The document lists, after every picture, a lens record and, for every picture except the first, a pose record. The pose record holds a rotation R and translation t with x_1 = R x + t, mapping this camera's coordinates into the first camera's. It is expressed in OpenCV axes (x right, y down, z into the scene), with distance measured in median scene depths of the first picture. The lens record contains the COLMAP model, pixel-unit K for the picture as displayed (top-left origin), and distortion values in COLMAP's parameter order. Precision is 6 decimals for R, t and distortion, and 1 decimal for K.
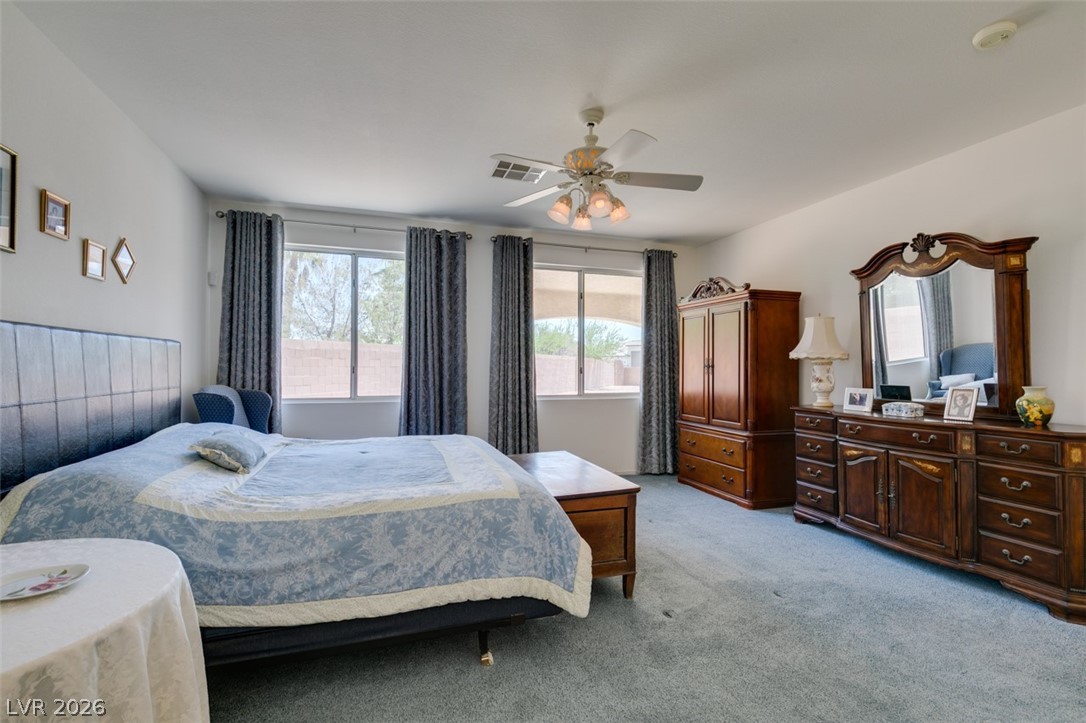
lens RADIAL K [[494.9, 0, 543.0], [0, 494.9, 361.5], [0, 0, 1]] dist [0.000867, -0.000025]
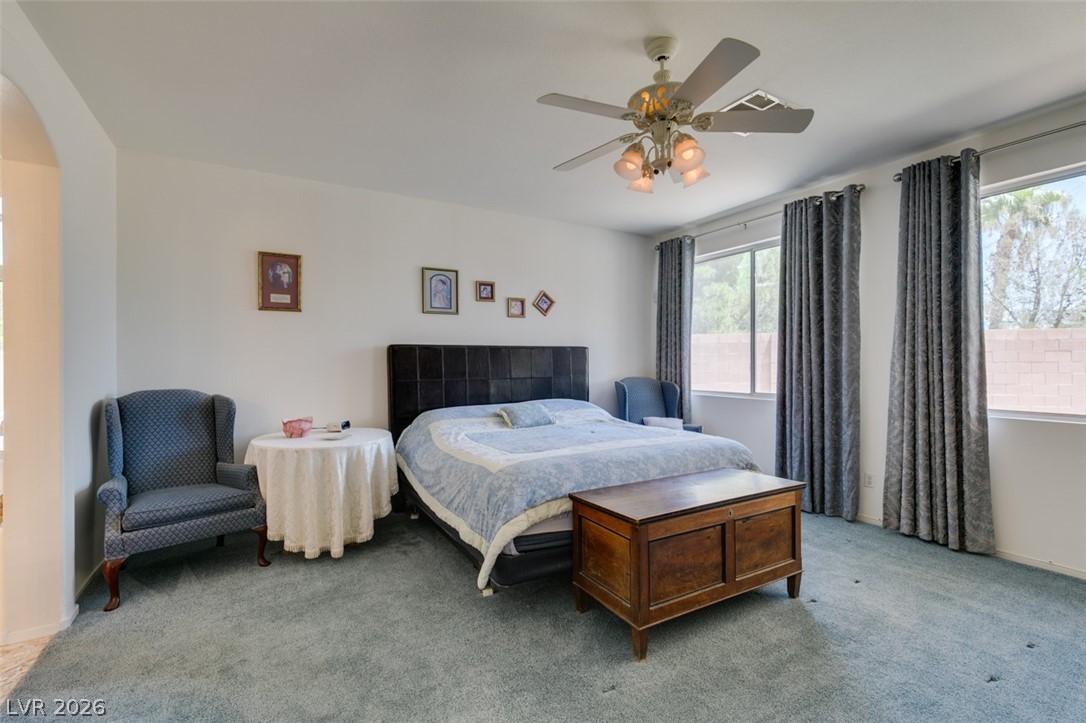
lens RADIAL K [[494.9, 0, 543.0], [0, 494.9, 361.5], [0, 0, 1]] dist [0.000867, -0.000025]
pose [[0.178159, -0.006954, -0.983977, 0.521750], [0.015723, 0.999867, -0.004220, 0.005951], [0.983876, -0.014719, 0.178245, 0.410048]]
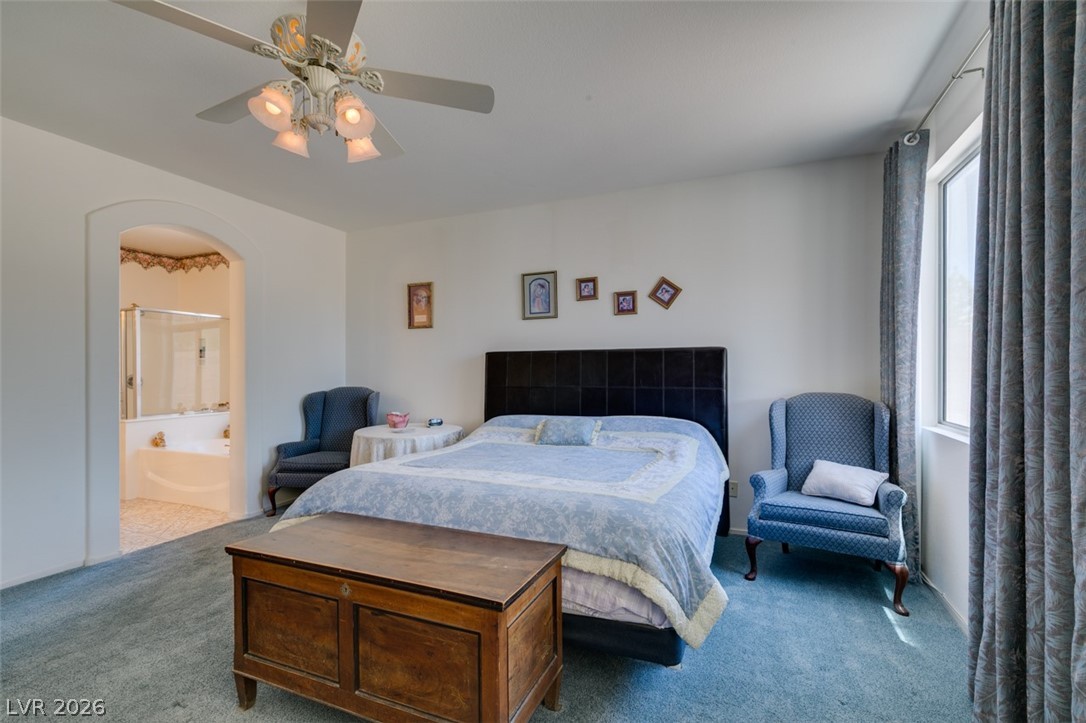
lens RADIAL K [[487.8, 0, 527.4], [0, 487.8, 370.0], [0, 0, 1]] dist [0.001634, 0.000107]
pose [[-0.686473, -0.001406, -0.727154, 0.220130], [0.007662, 0.999929, -0.009167, 0.011258], [0.727115, -0.011864, -0.686414, 1.013464]]
